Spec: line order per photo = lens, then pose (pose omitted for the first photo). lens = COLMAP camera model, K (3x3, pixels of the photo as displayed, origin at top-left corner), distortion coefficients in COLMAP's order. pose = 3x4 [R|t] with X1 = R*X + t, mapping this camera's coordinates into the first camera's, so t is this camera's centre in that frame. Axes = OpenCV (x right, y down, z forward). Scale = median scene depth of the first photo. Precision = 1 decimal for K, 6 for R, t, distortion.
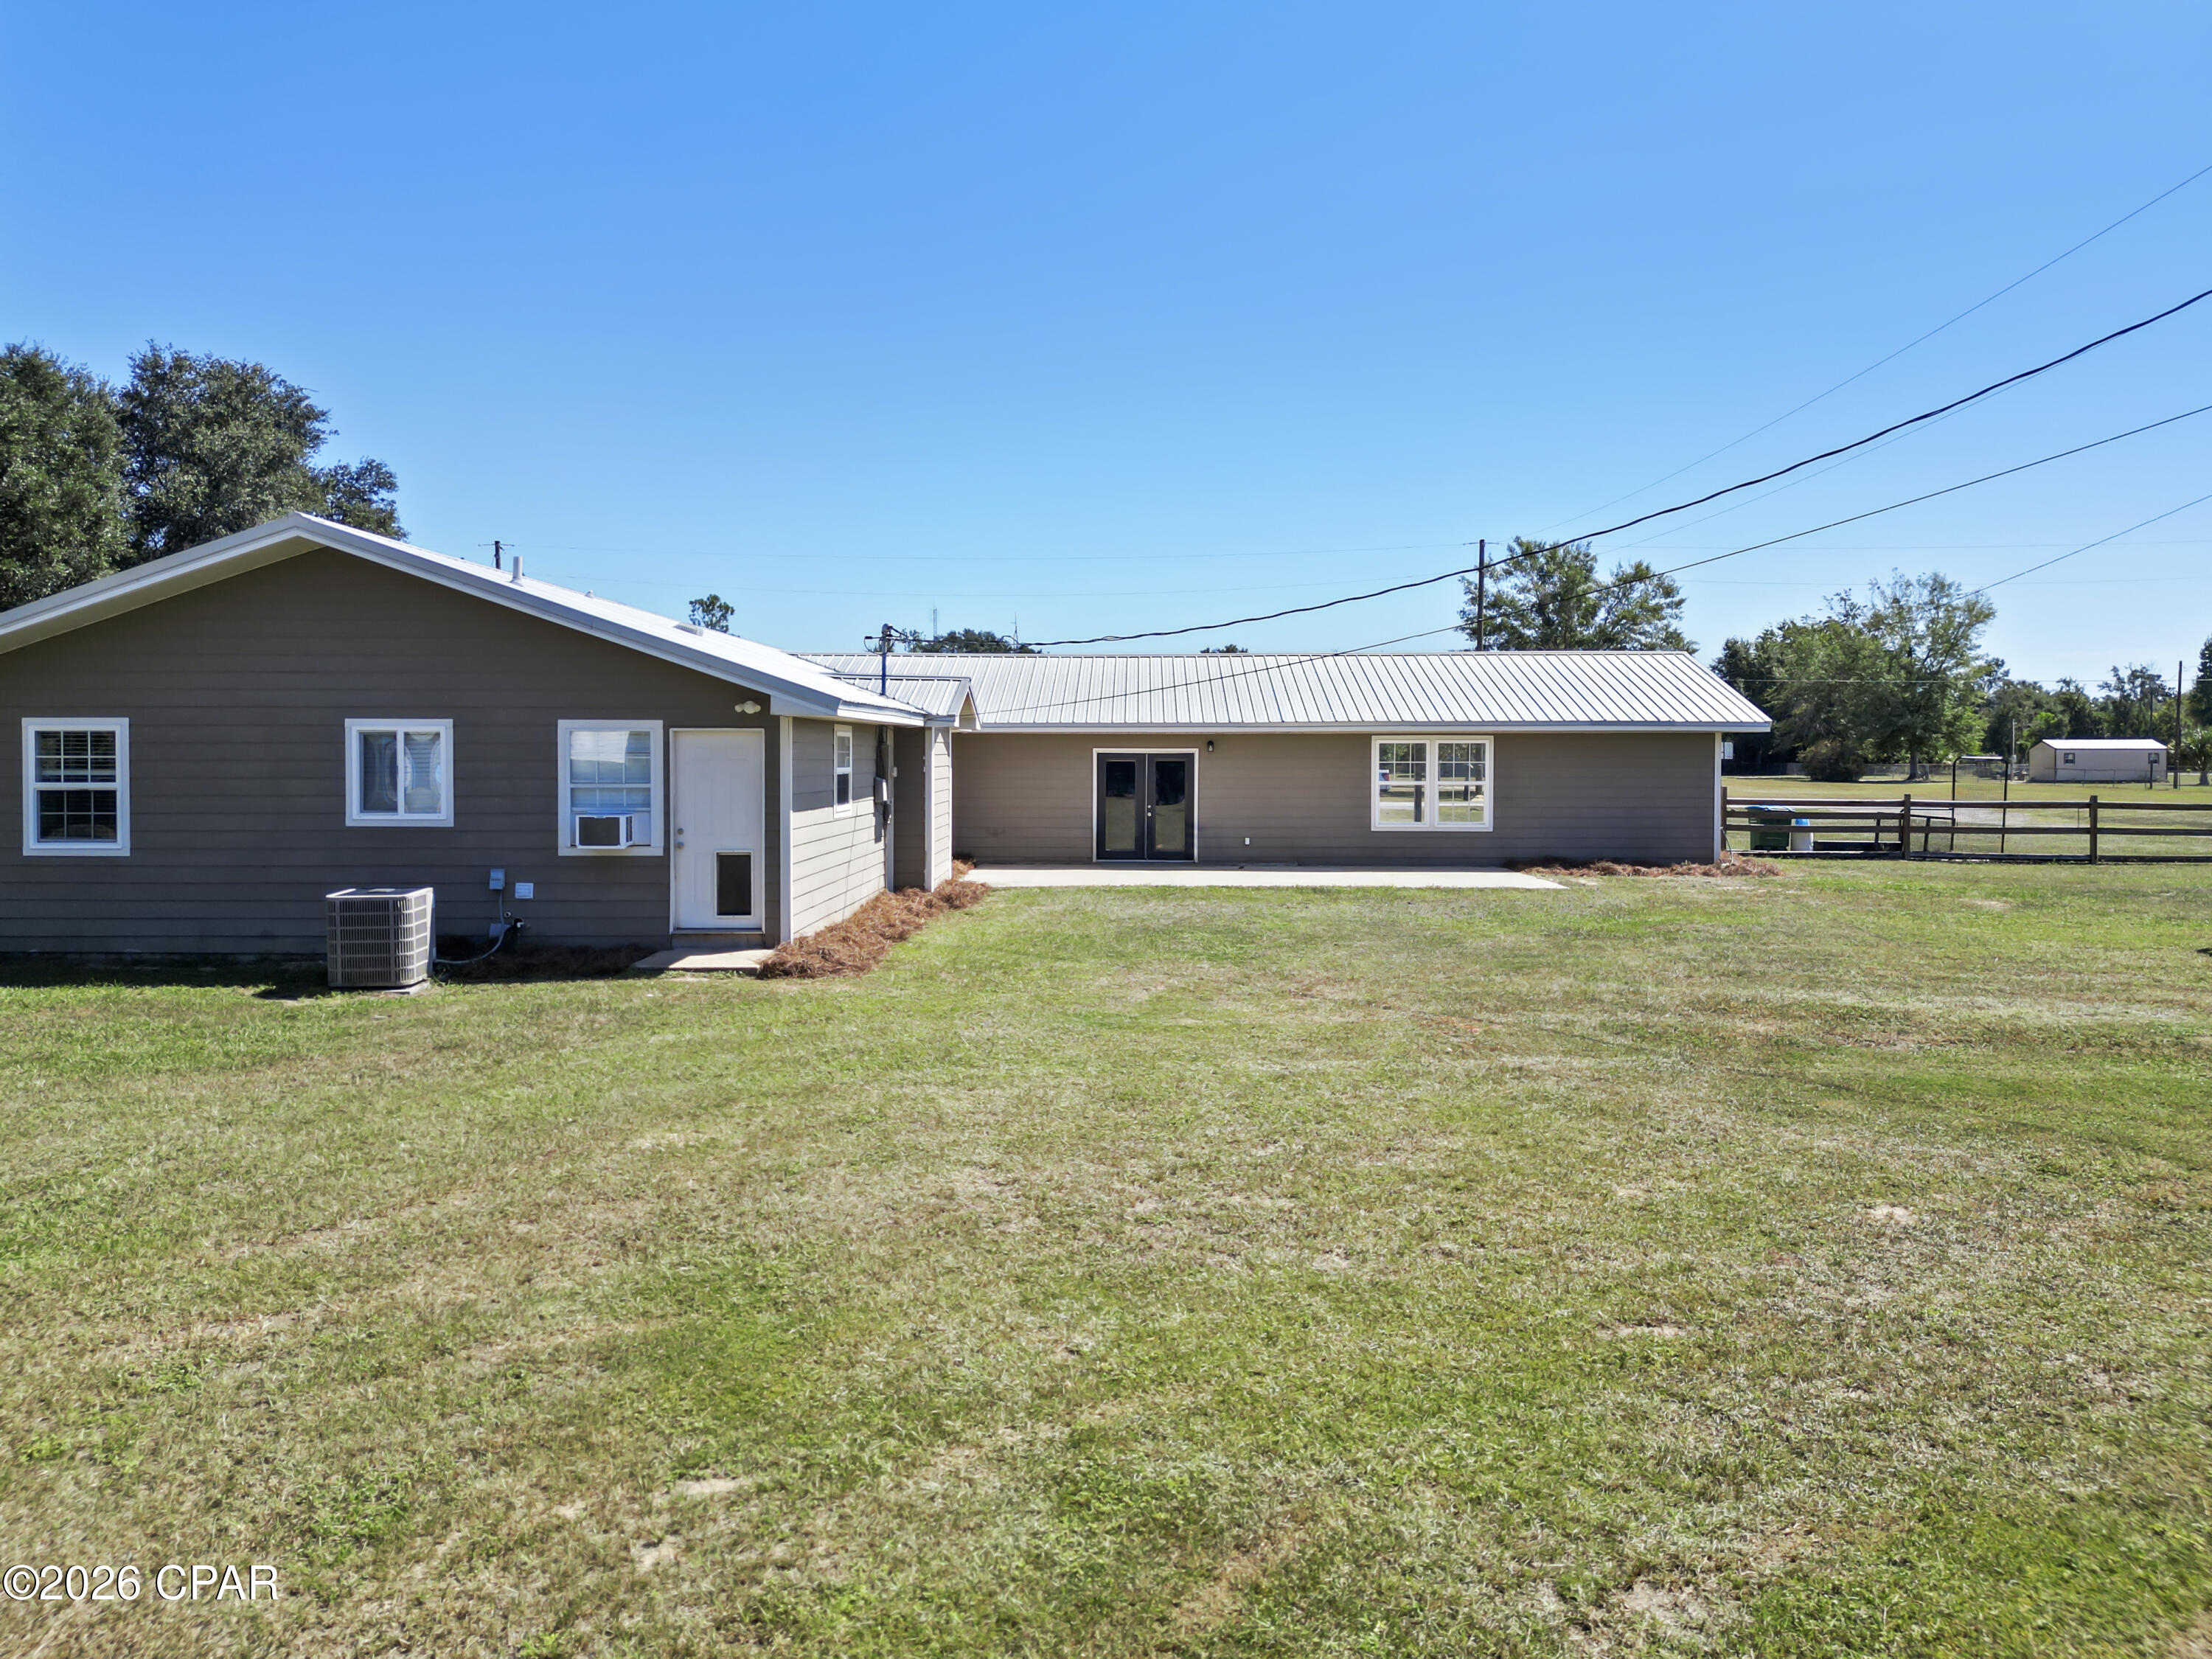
lens RADIAL K [[1558.4, 0, 1074.6], [0, 1558.4, 795.9], [0, 0, 1]] dist [0.077900, -0.062961]
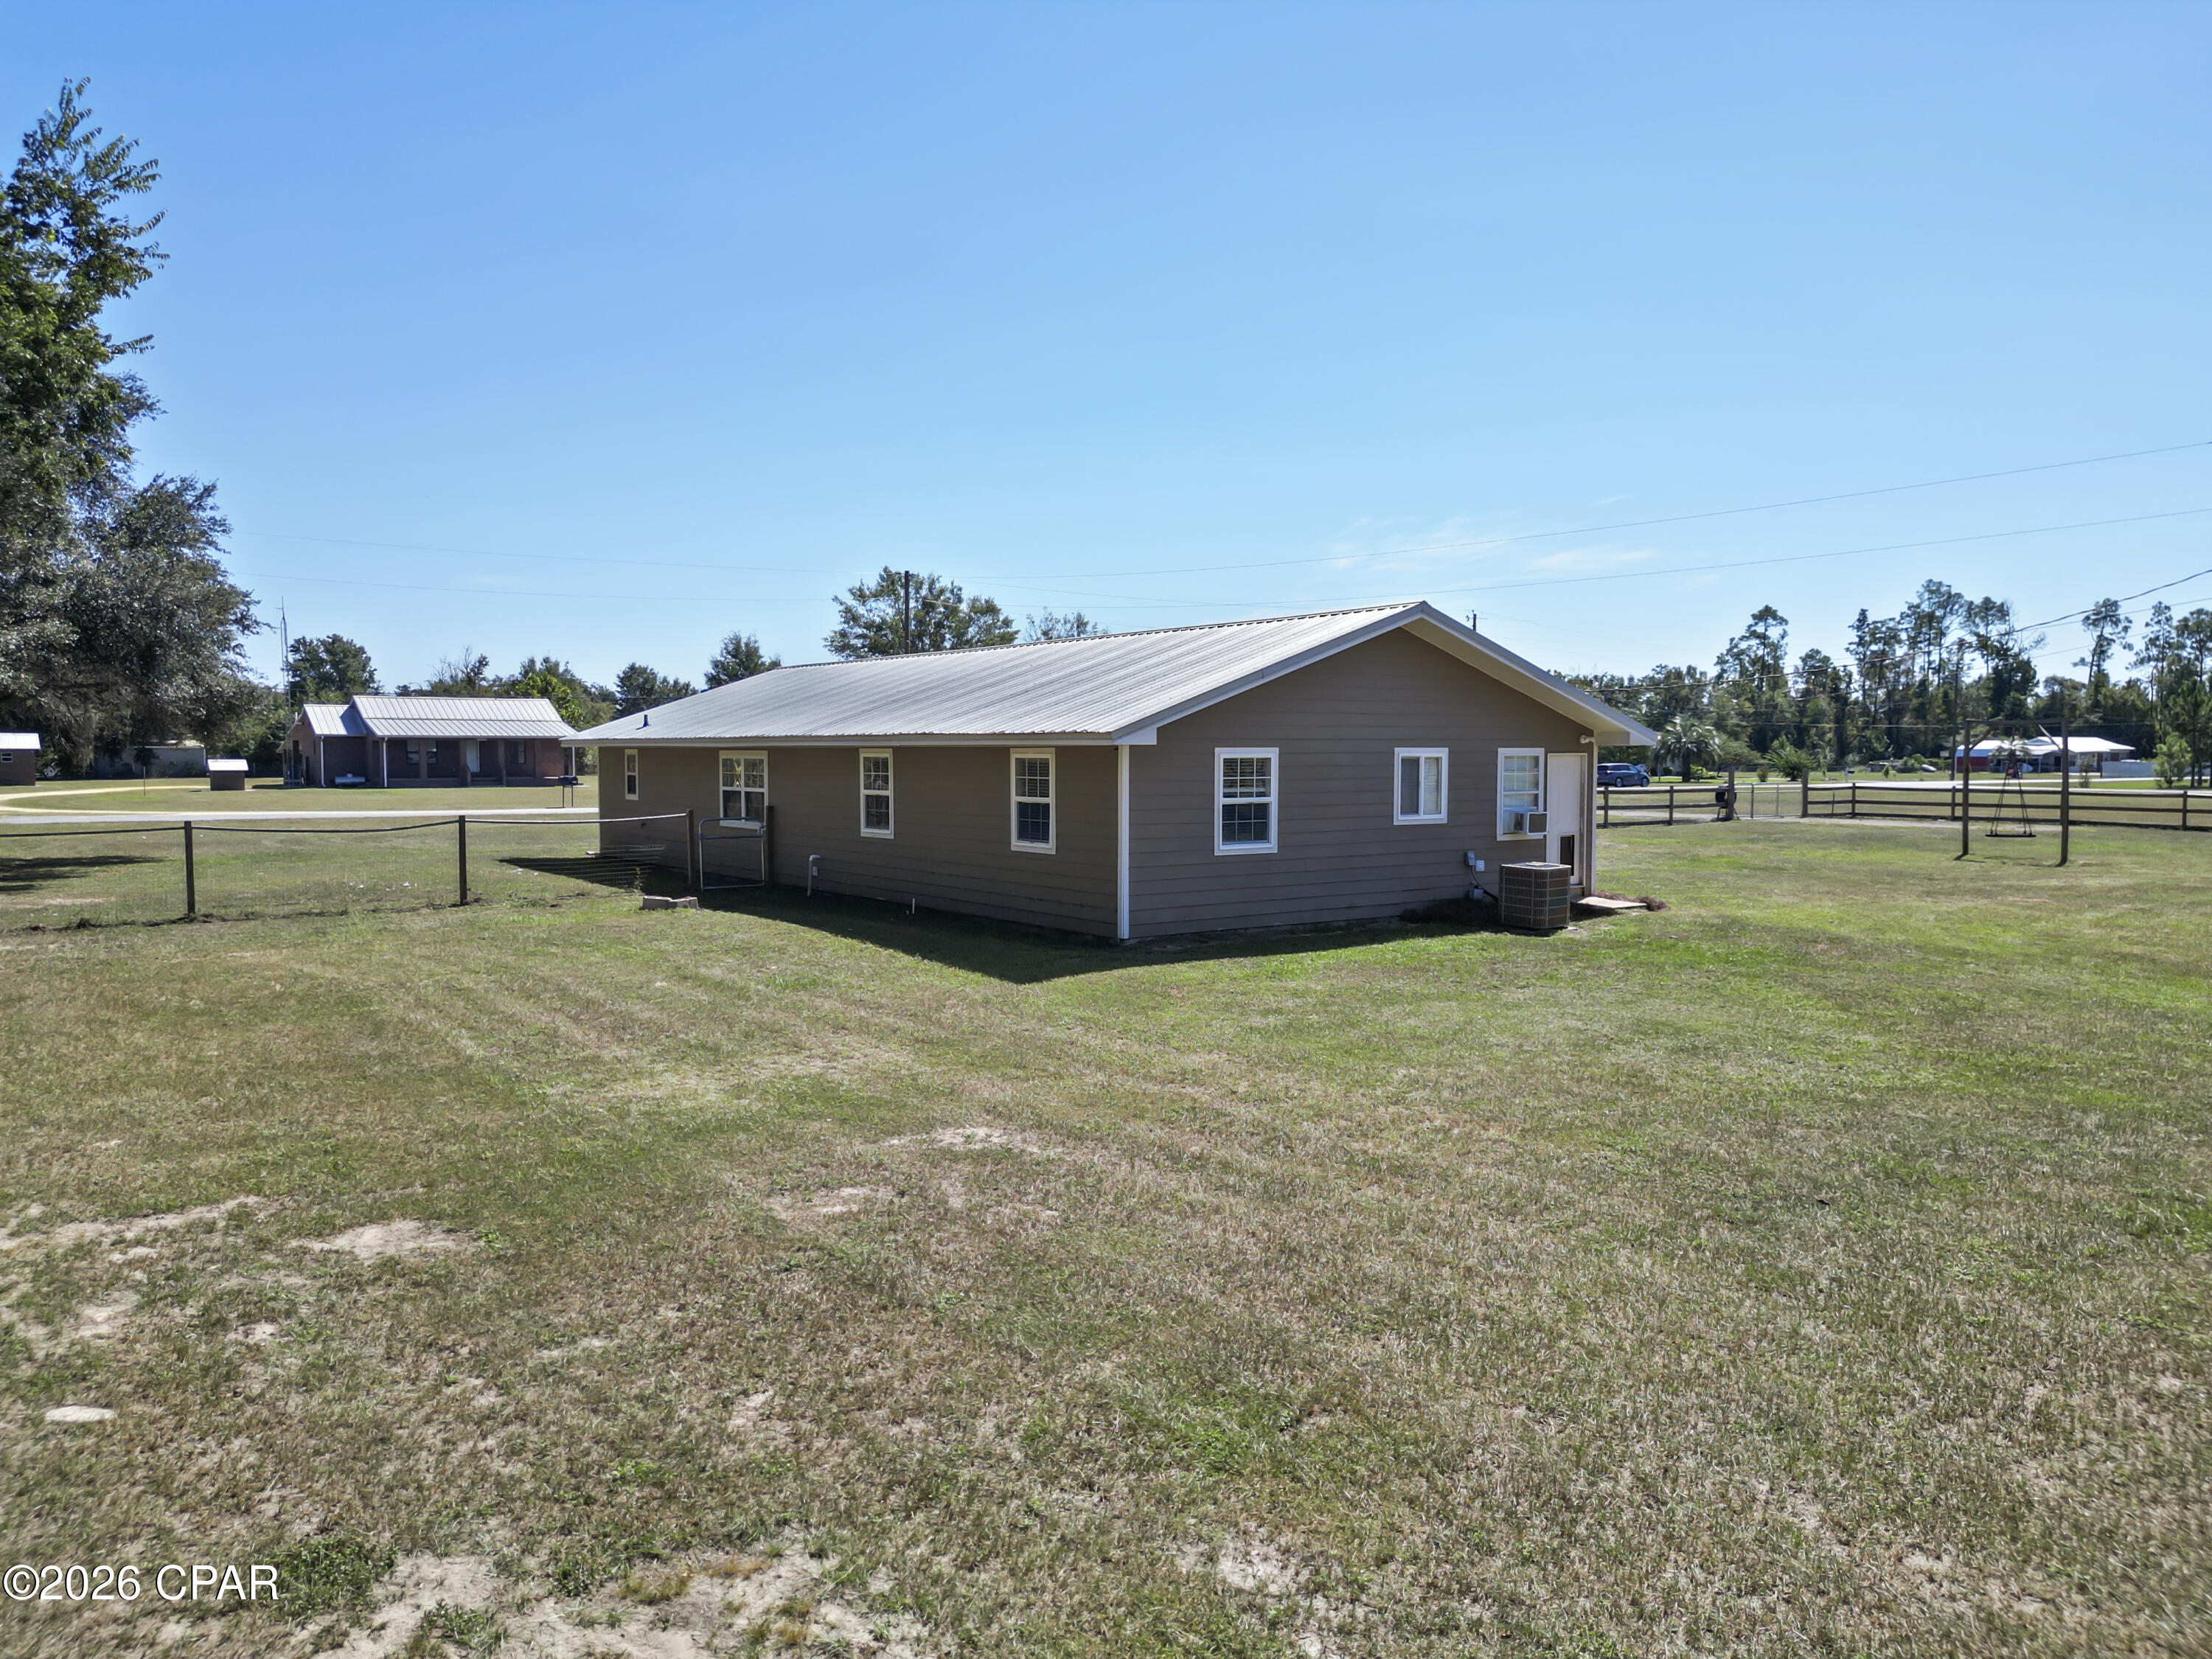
lens RADIAL K [[1548.5, 0, 1096.1], [0, 1548.5, 826.0], [0, 0, 1]] dist [0.068903, -0.039937]
pose [[0.789858, -0.029453, 0.612582, -1.110791], [0.017000, 0.999514, 0.026138, -0.015093], [-0.613054, -0.010231, 0.789975, 0.058459]]
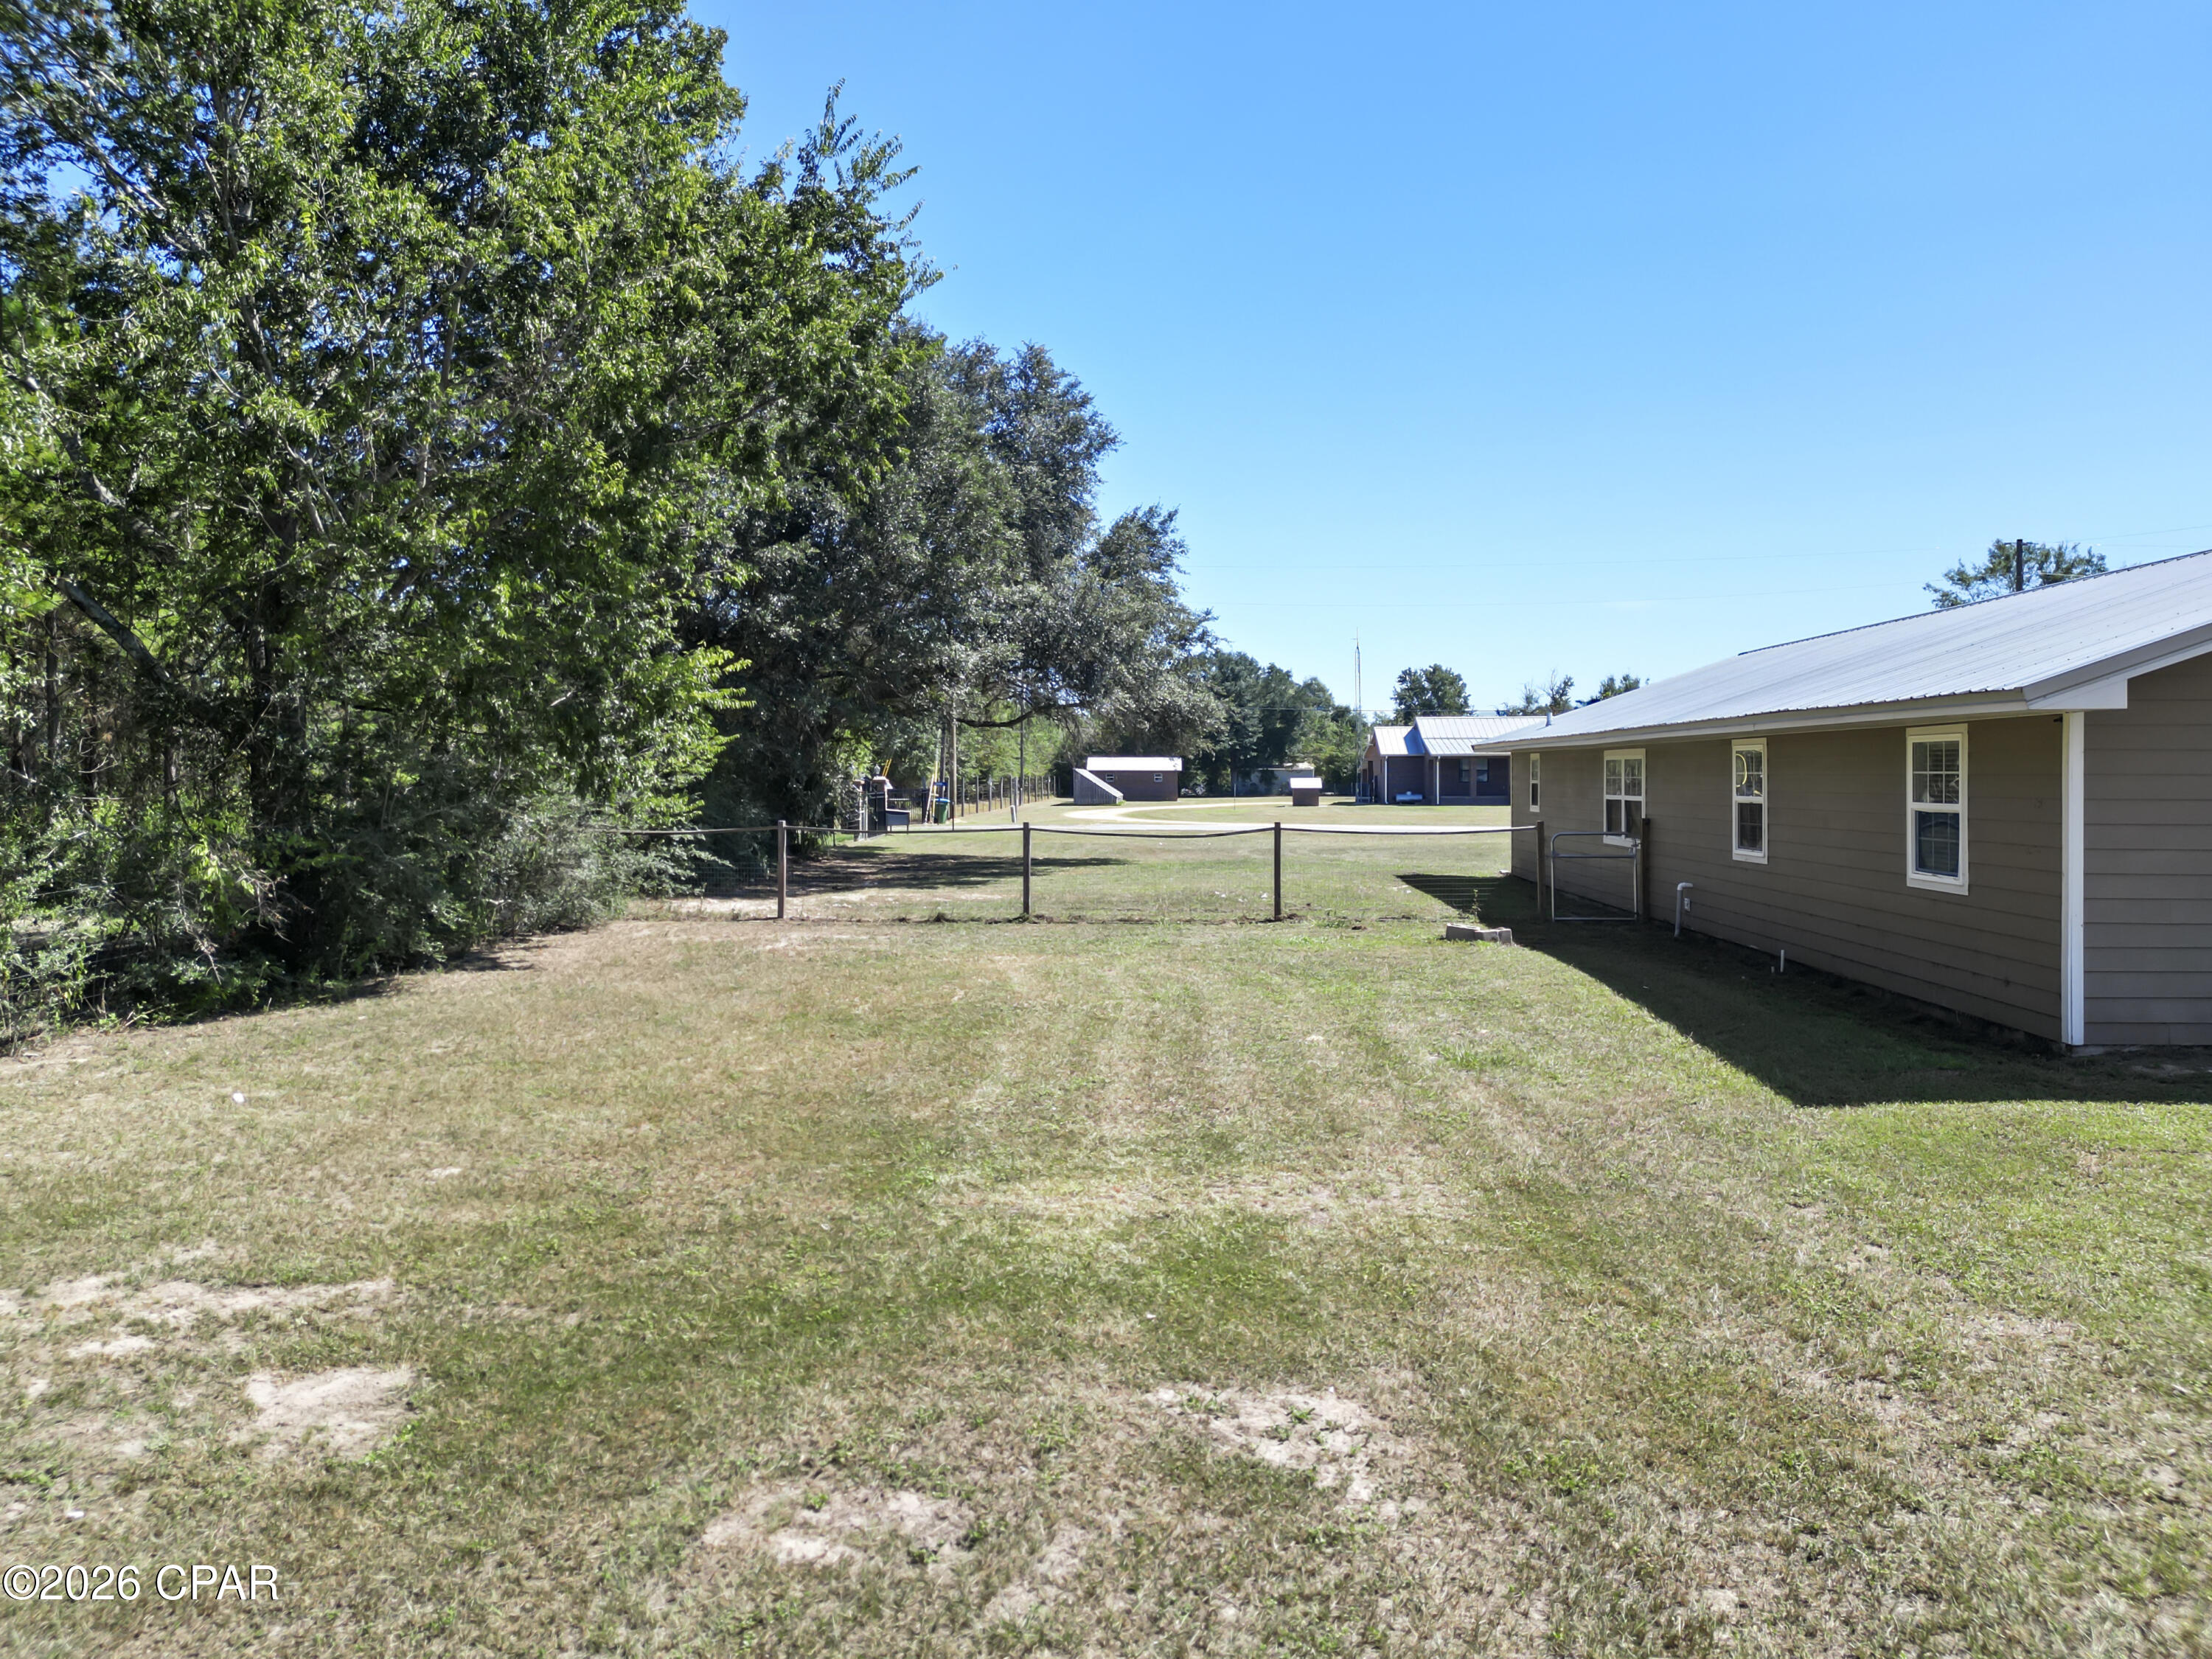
lens RADIAL K [[1548.5, 0, 1096.1], [0, 1548.5, 826.0], [0, 0, 1]] dist [0.068903, -0.039937]
pose [[0.999687, -0.003245, -0.024810, -0.868576], [0.003357, 0.999984, 0.004486, -0.003532], [0.024795, -0.004568, 0.999682, 0.213490]]
